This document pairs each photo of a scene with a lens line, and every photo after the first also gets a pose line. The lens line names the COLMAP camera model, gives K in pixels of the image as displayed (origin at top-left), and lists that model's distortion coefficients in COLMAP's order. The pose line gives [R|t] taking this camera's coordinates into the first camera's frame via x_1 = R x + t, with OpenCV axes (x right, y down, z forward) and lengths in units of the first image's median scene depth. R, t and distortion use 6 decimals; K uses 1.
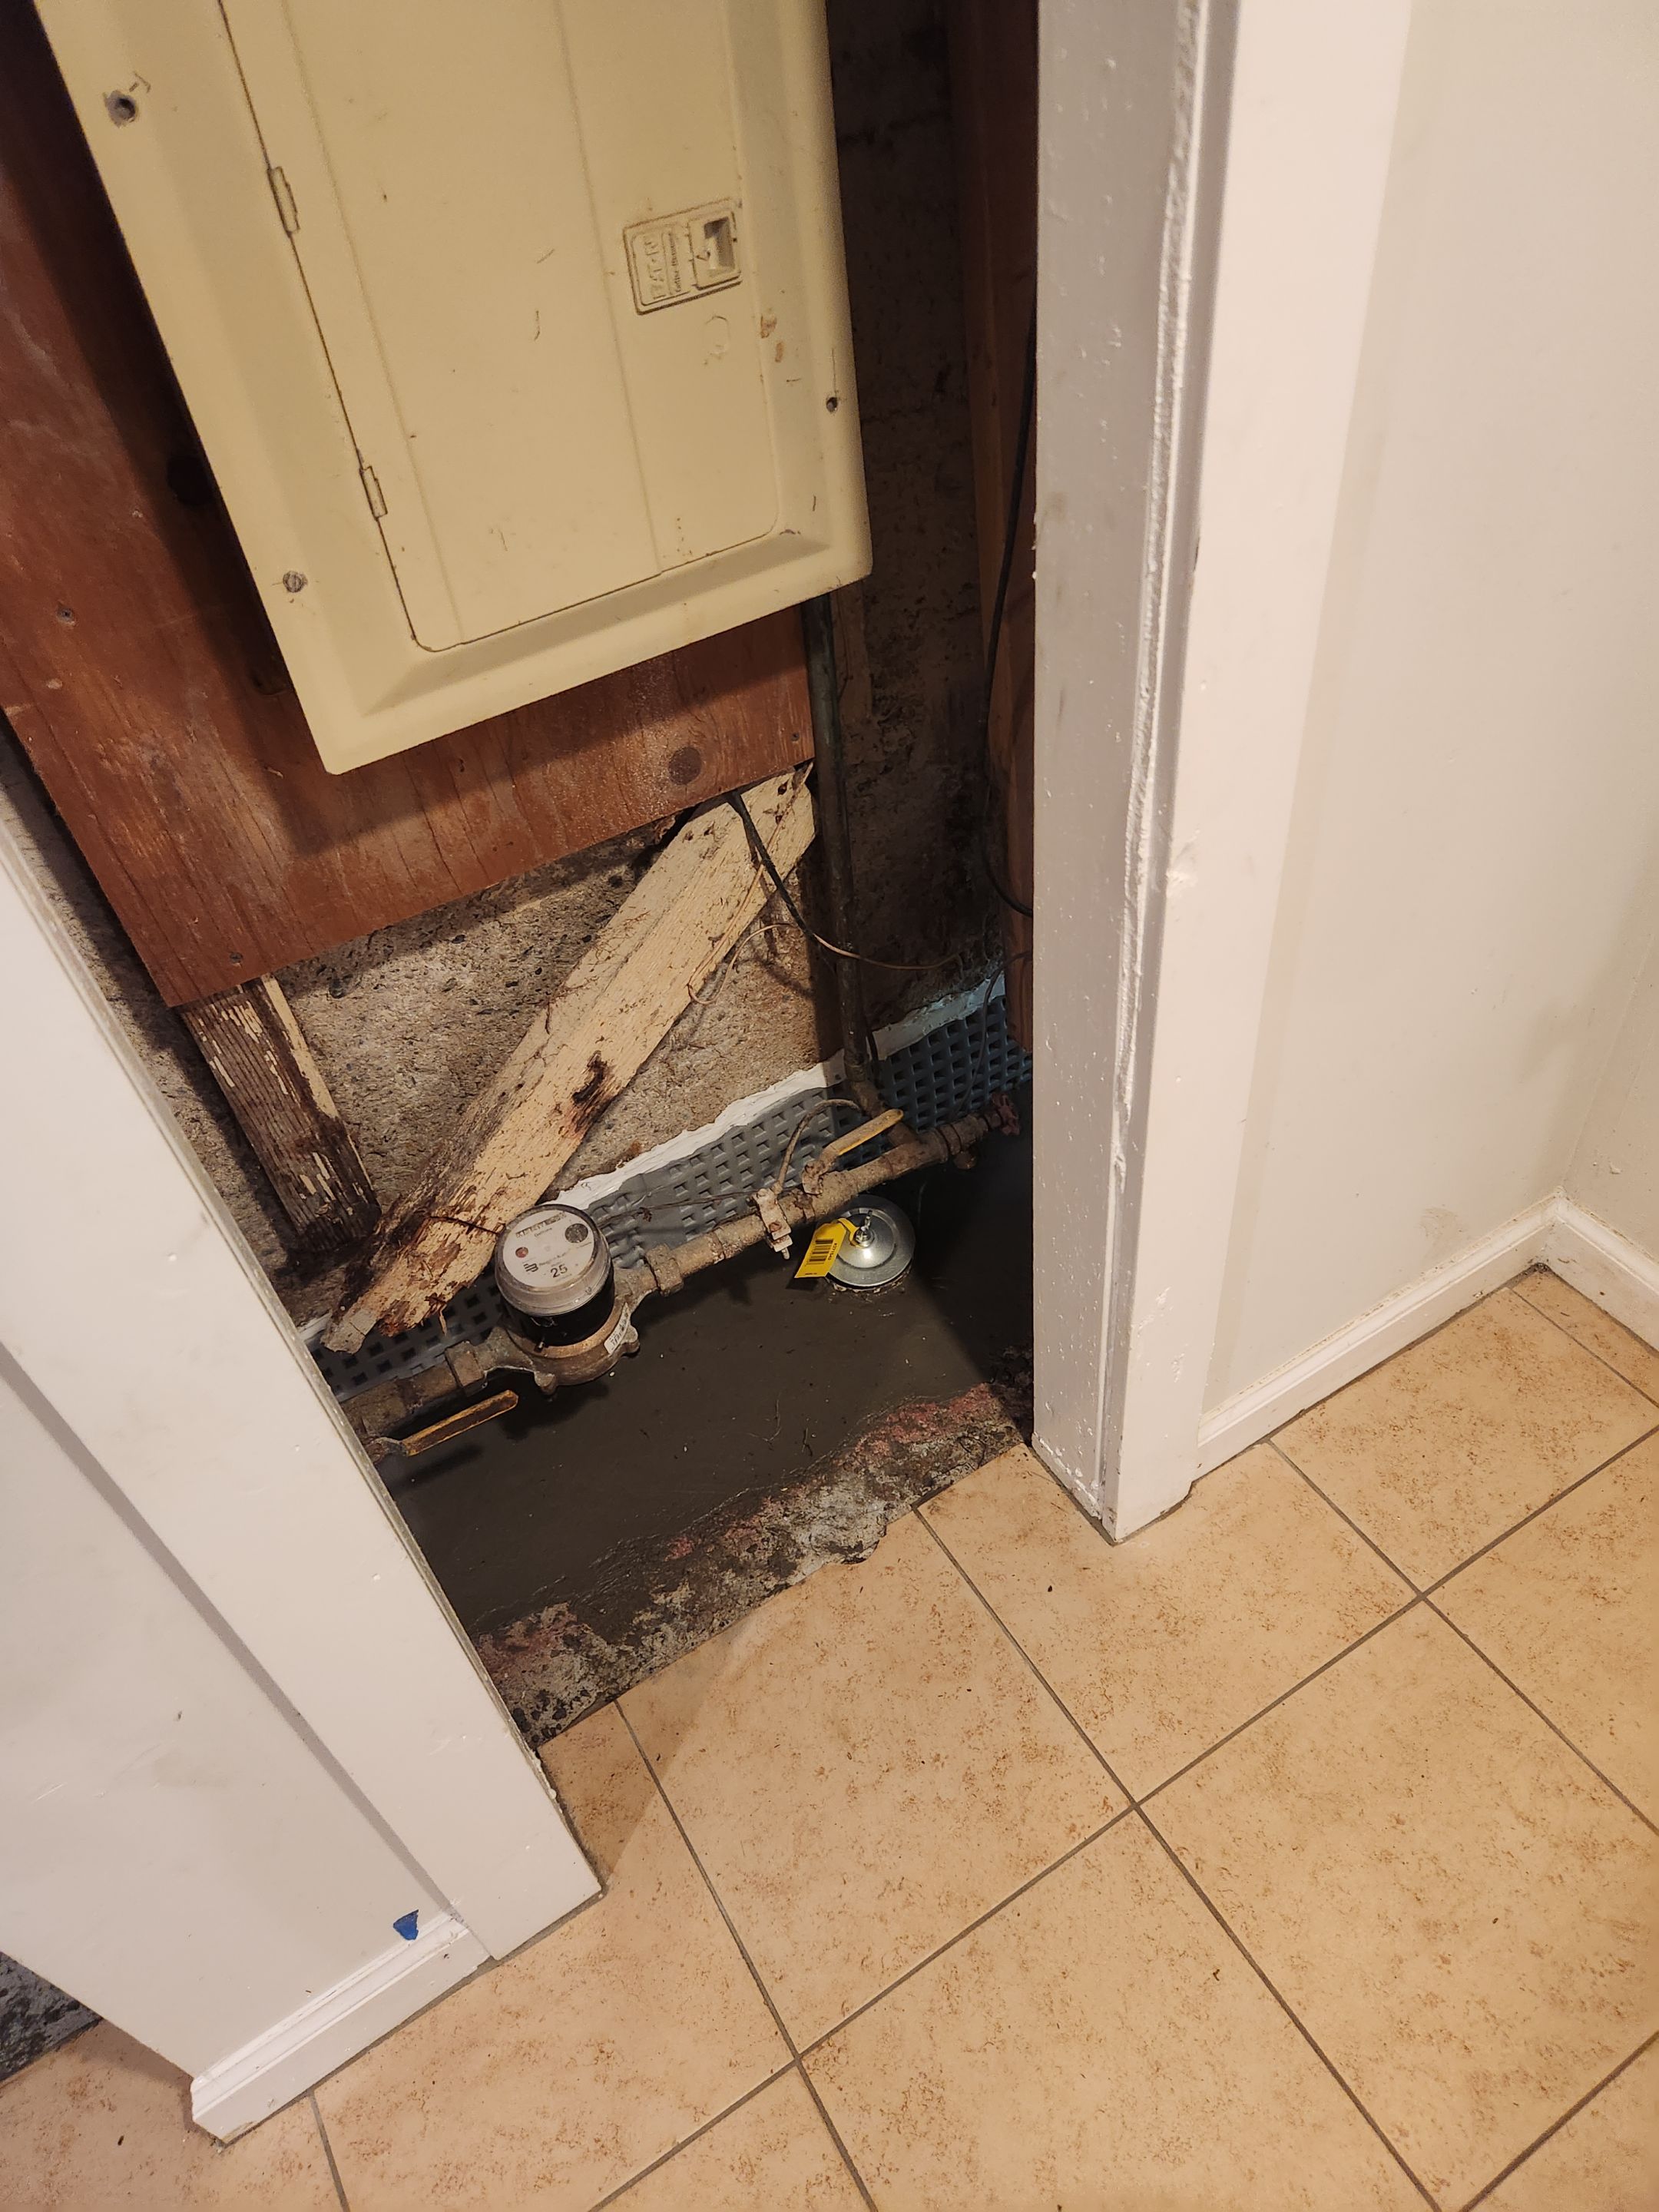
lens RADIAL K [[1505.9, 0, 817.4], [0, 1505.9, 1064.8], [0, 0, 1]] dist [0.063564, -0.052490]
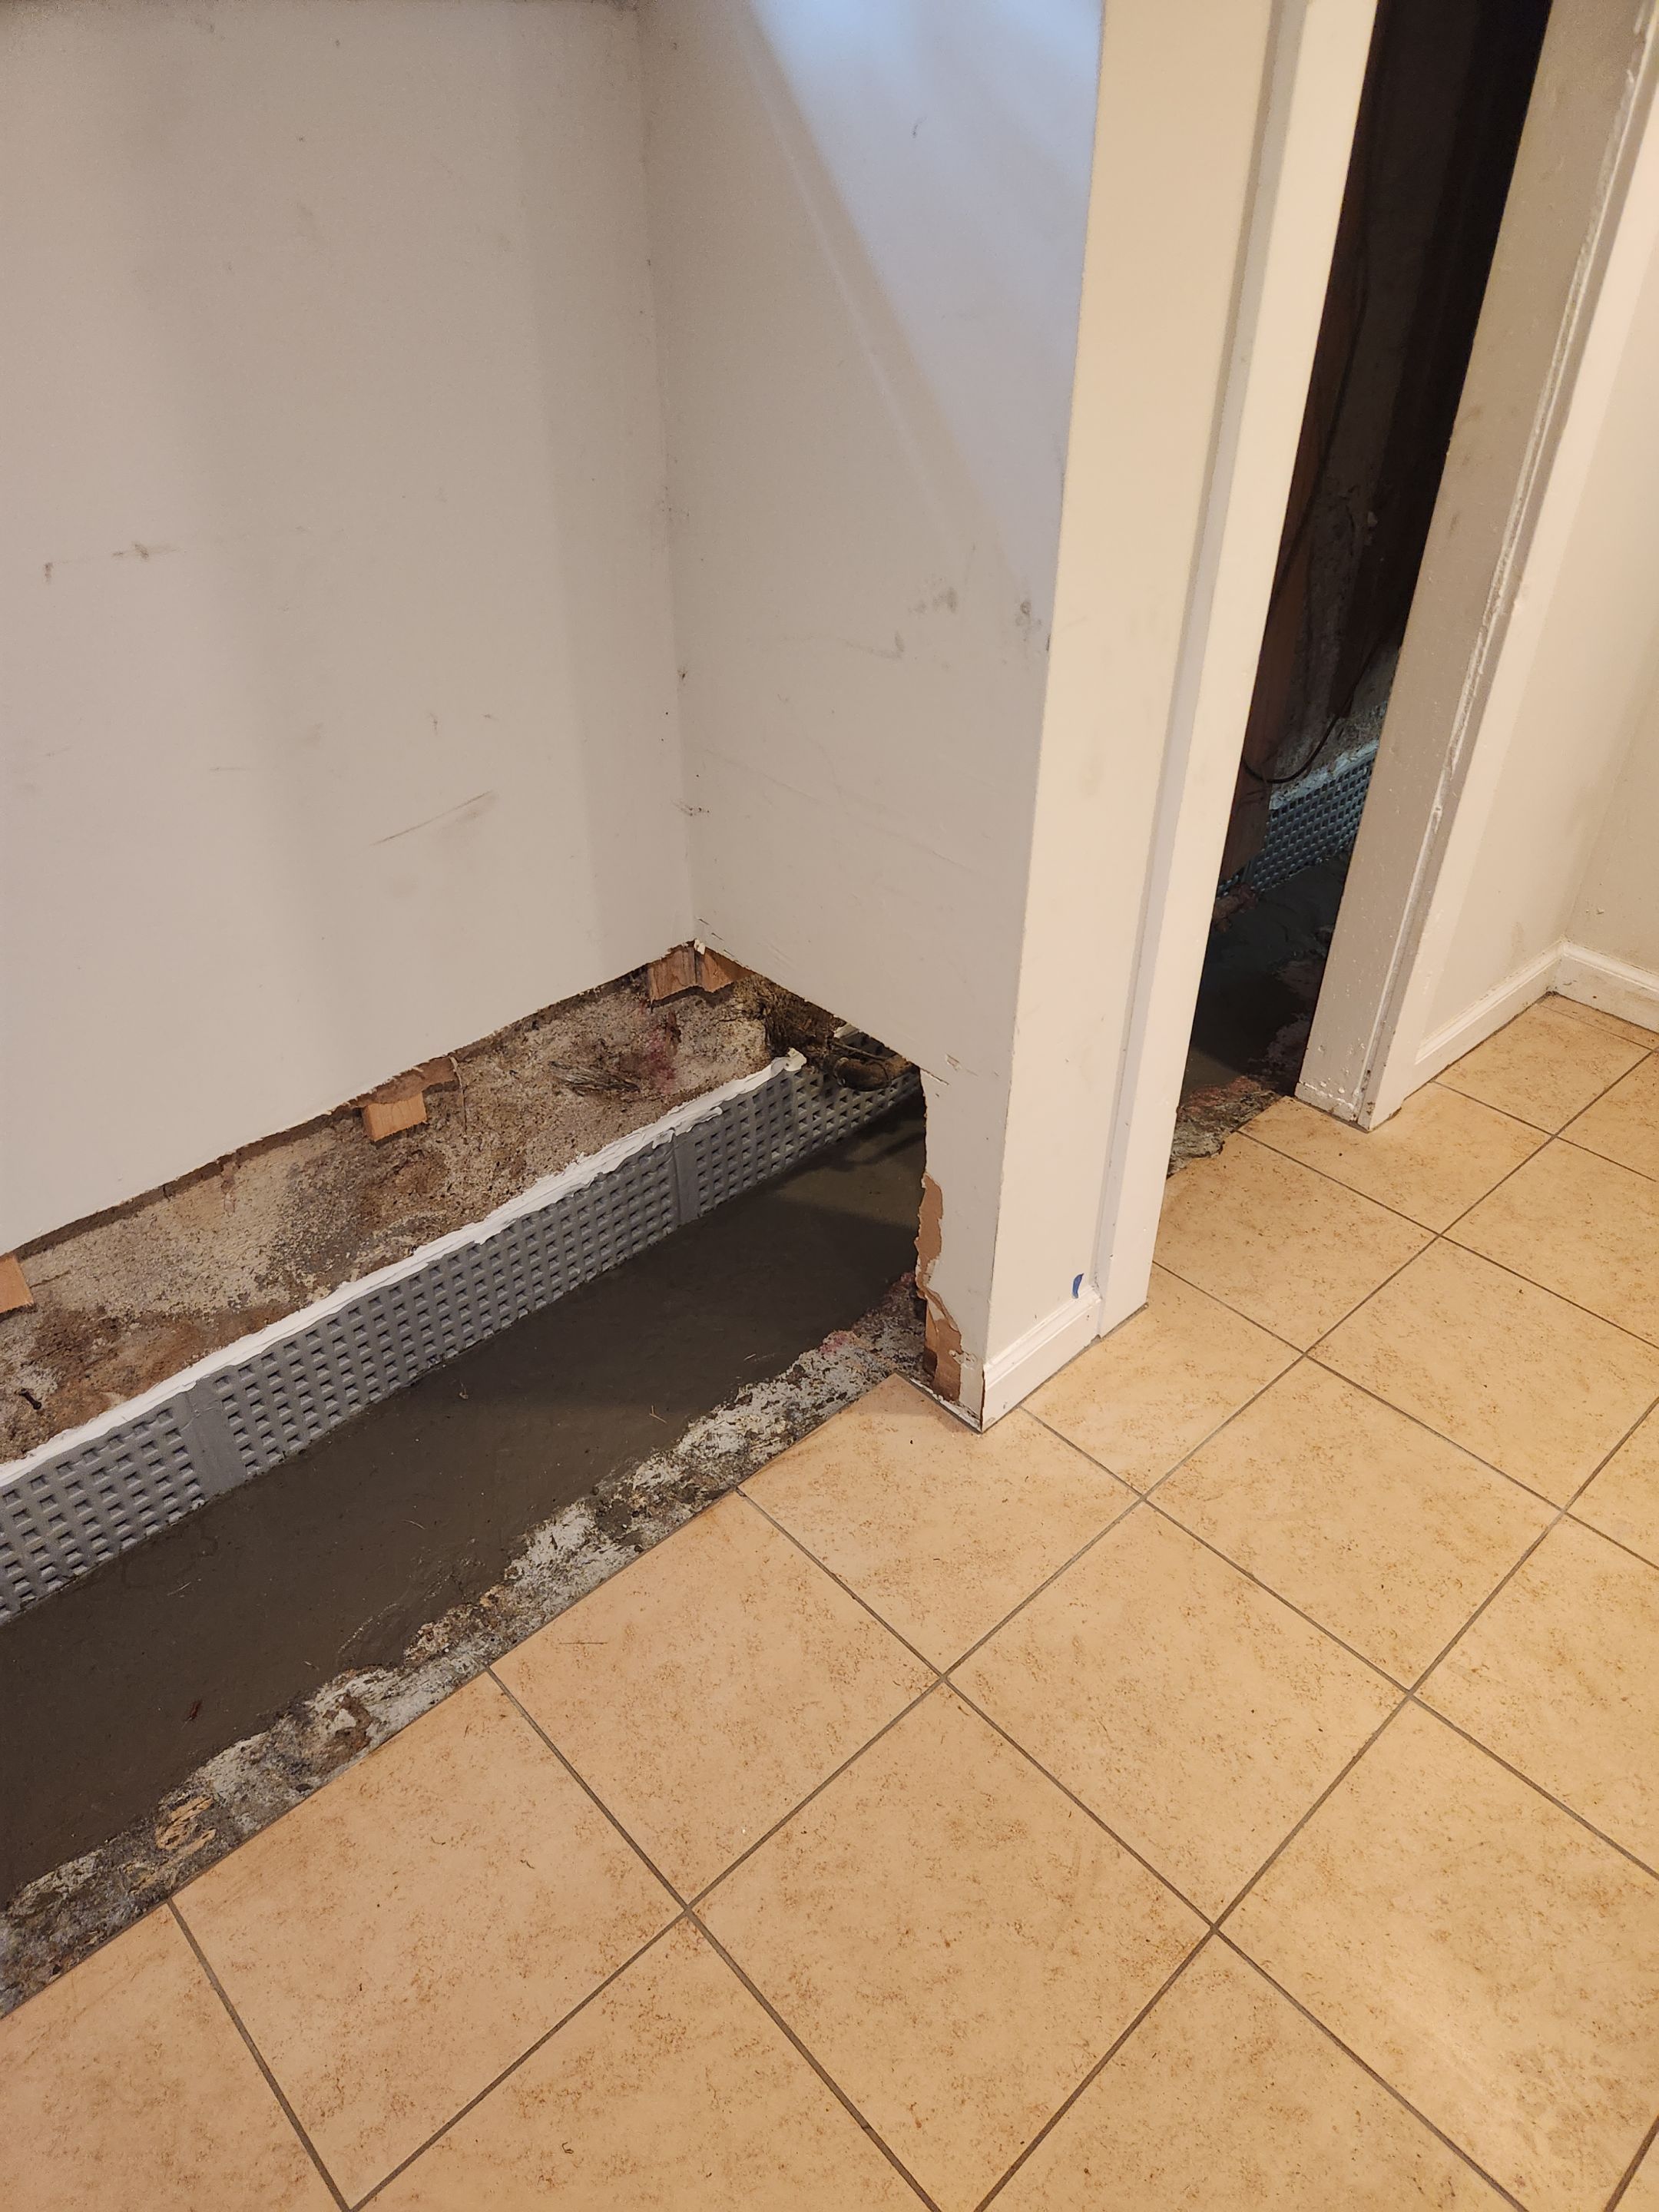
lens RADIAL K [[1505.9, 0, 829.9], [0, 1505.9, 1107.8], [0, 0, 1]] dist [0.063564, -0.052490]
pose [[0.973820, -0.037773, 0.224159, -0.742404], [0.069058, 0.988651, -0.133414, 0.487998], [-0.216576, 0.145401, 0.965377, -0.430509]]
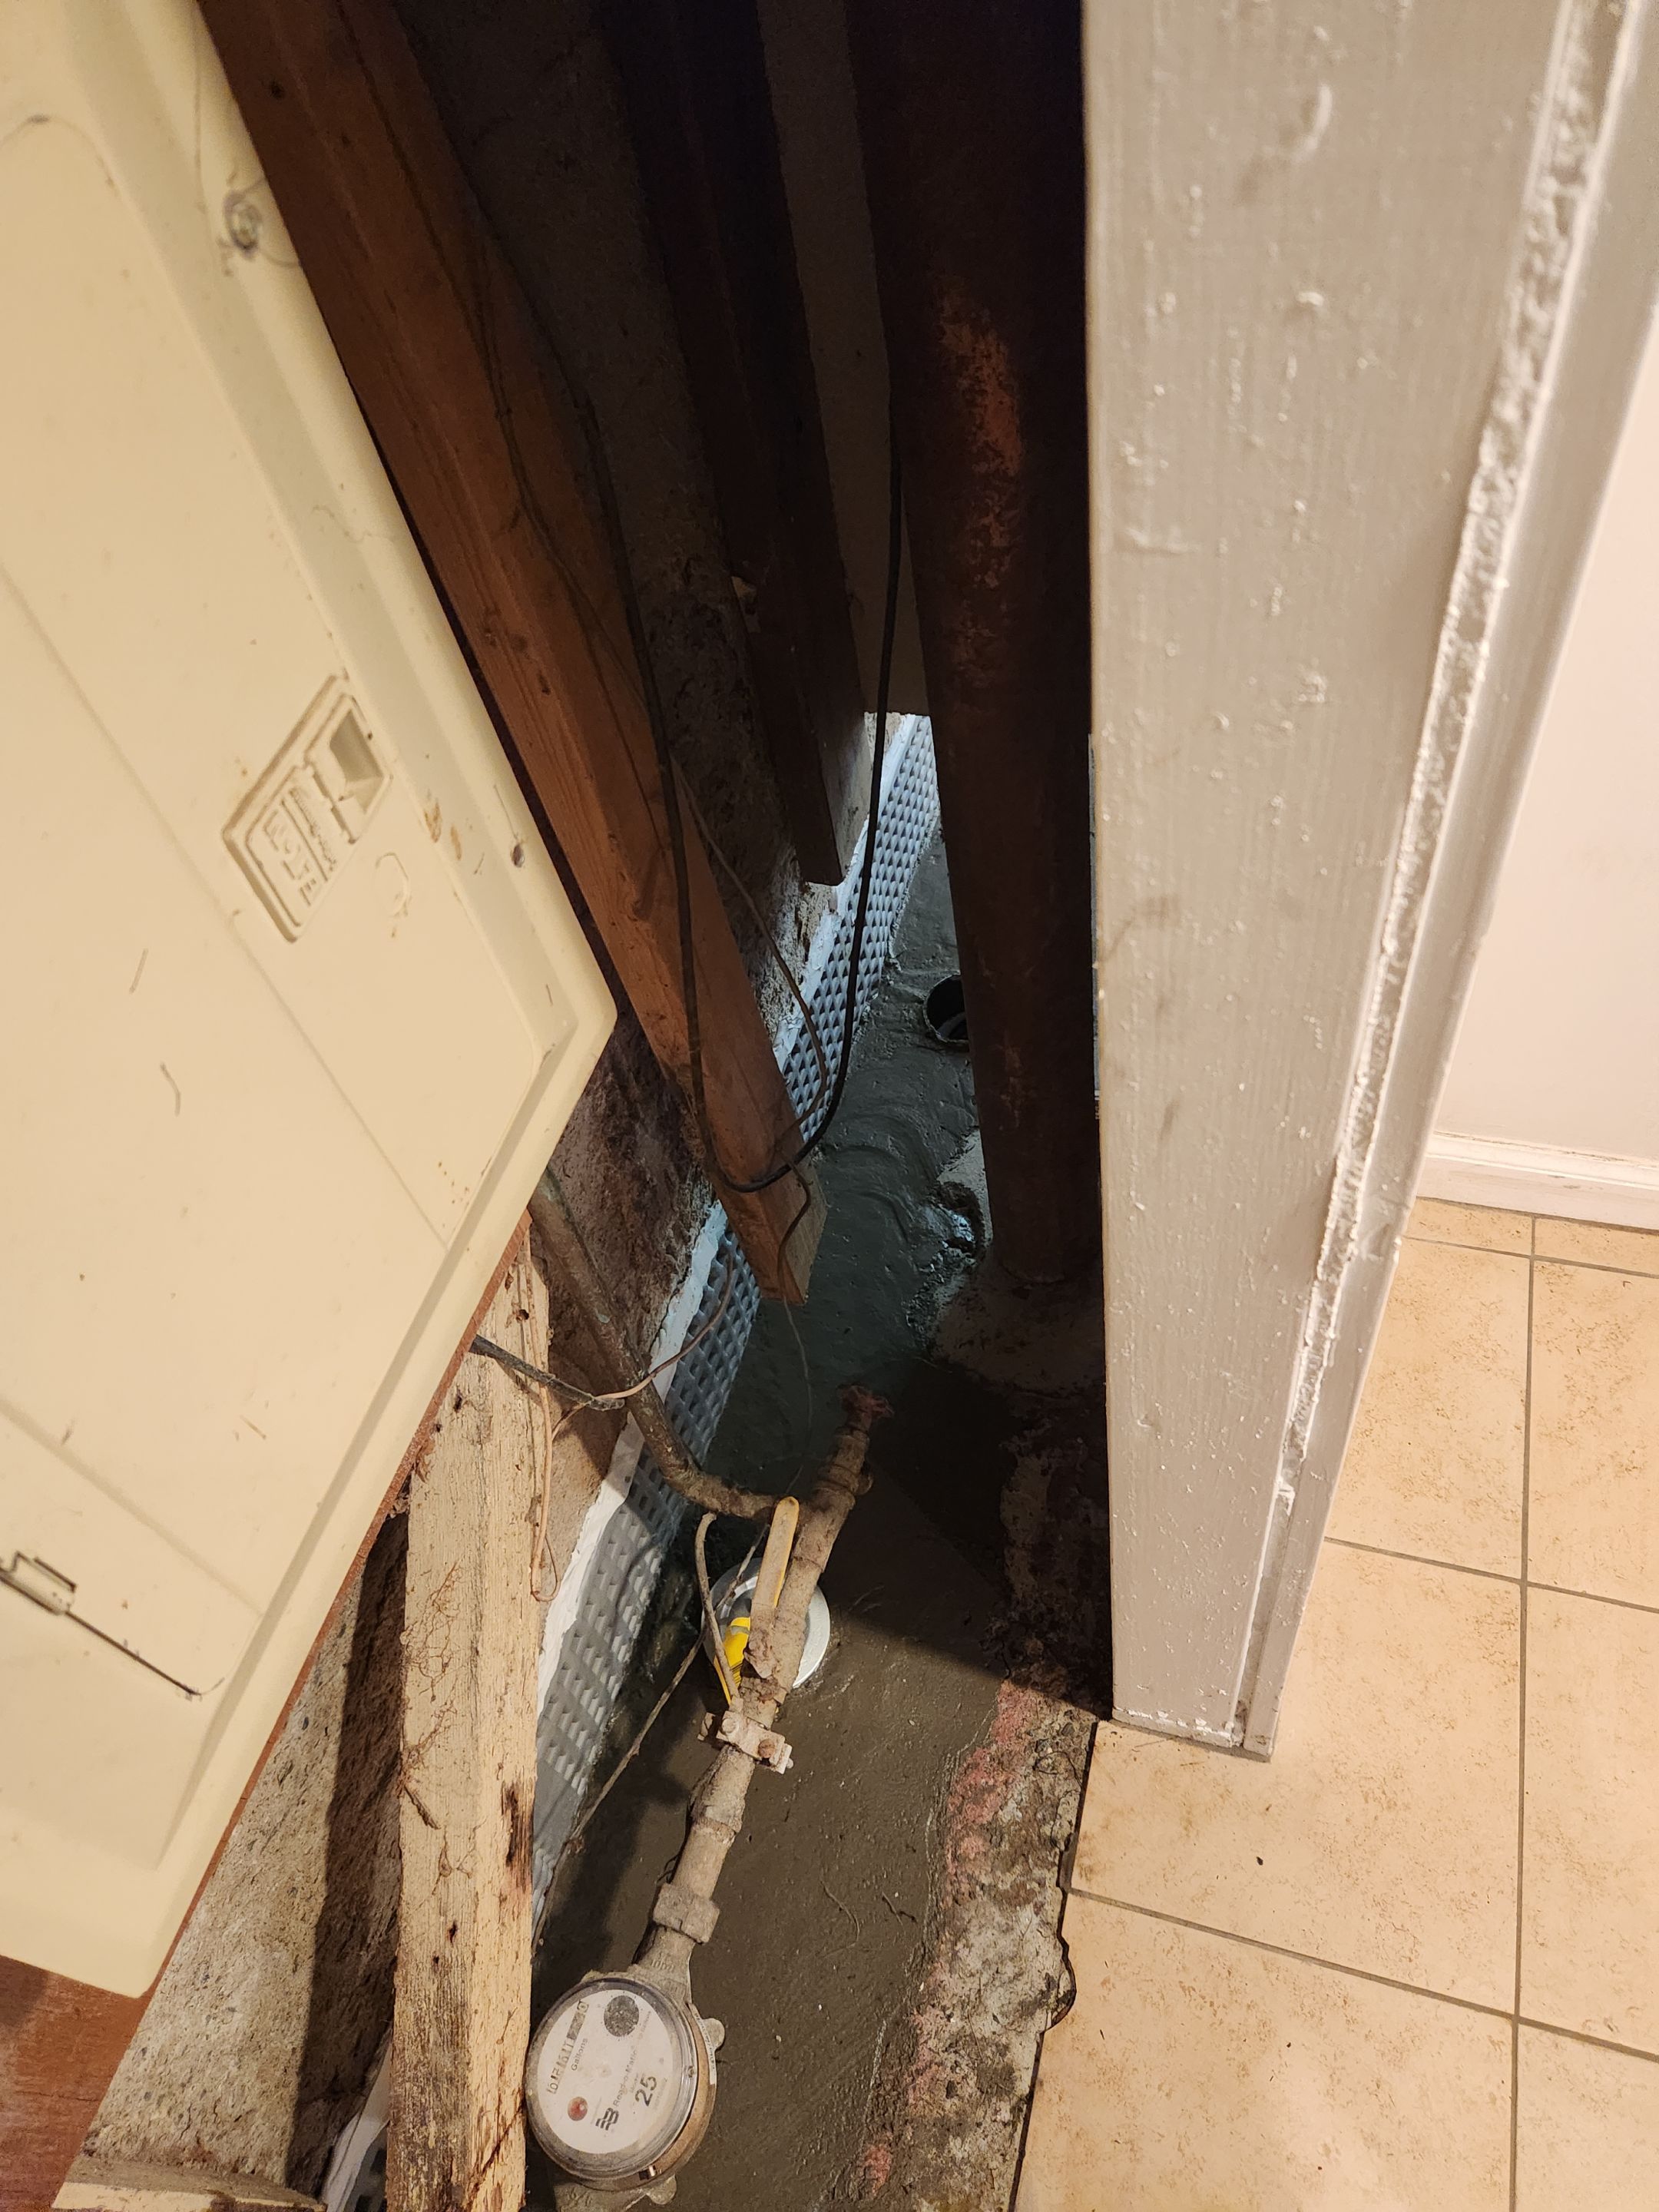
lens RADIAL K [[1505.9, 0, 843.5], [0, 1505.9, 1072.5], [0, 0, 1]] dist [0.063564, -0.052490]
pose [[0.738071, -0.531370, 0.415809, -0.144502], [0.515115, 0.841789, 0.161395, -0.293645], [-0.435784, 0.095068, 0.895017, 0.305390]]
